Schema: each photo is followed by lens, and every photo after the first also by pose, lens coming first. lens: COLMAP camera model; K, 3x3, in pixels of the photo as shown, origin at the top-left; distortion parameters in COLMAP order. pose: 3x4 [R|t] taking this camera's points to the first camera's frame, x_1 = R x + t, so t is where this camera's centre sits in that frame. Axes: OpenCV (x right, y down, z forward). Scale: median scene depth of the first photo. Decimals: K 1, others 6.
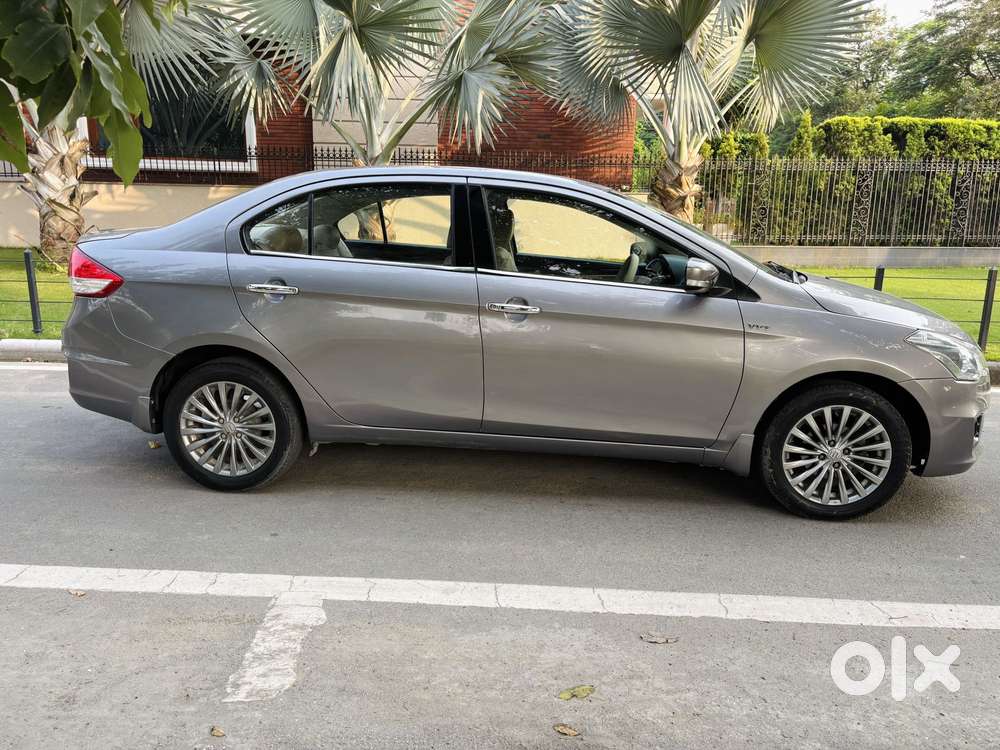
lens RADIAL K [[784.5, 0, 493.0], [0, 784.5, 393.7], [0, 0, 1]] dist [0.022392, -0.000828]
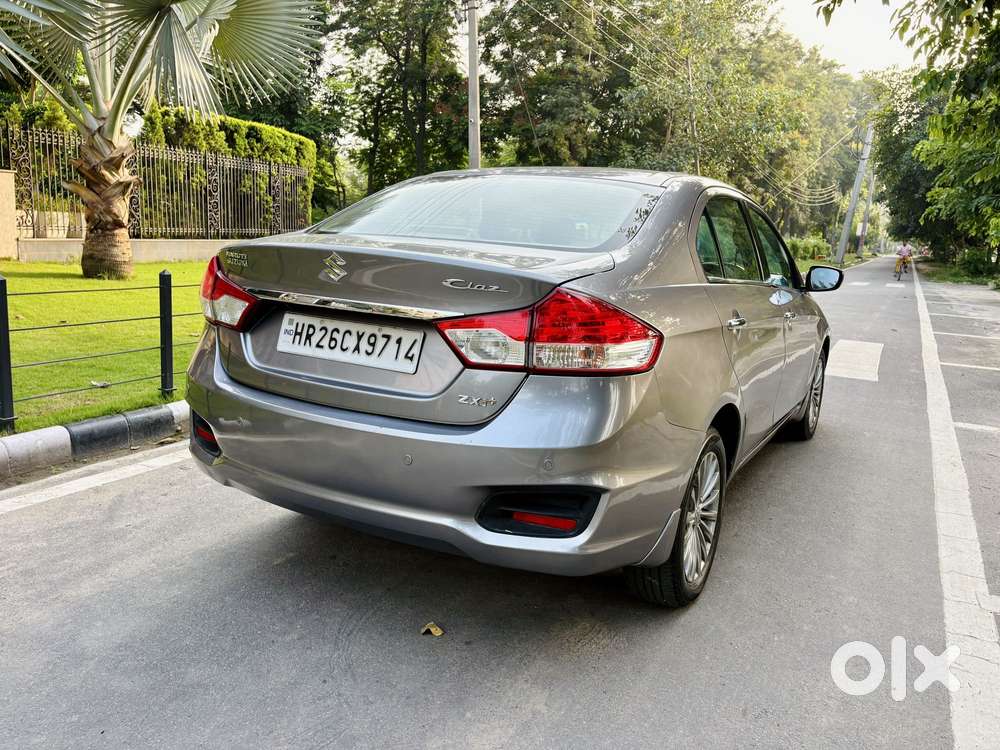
lens RADIAL K [[784.5, 0, 493.0], [0, 784.5, 393.7], [0, 0, 1]] dist [0.022392, -0.000828]
pose [[0.399420, -0.188648, 0.897148, -0.353095], [0.166750, 0.977225, 0.131247, -0.068052], [-0.901475, 0.097176, 0.421781, 0.276173]]
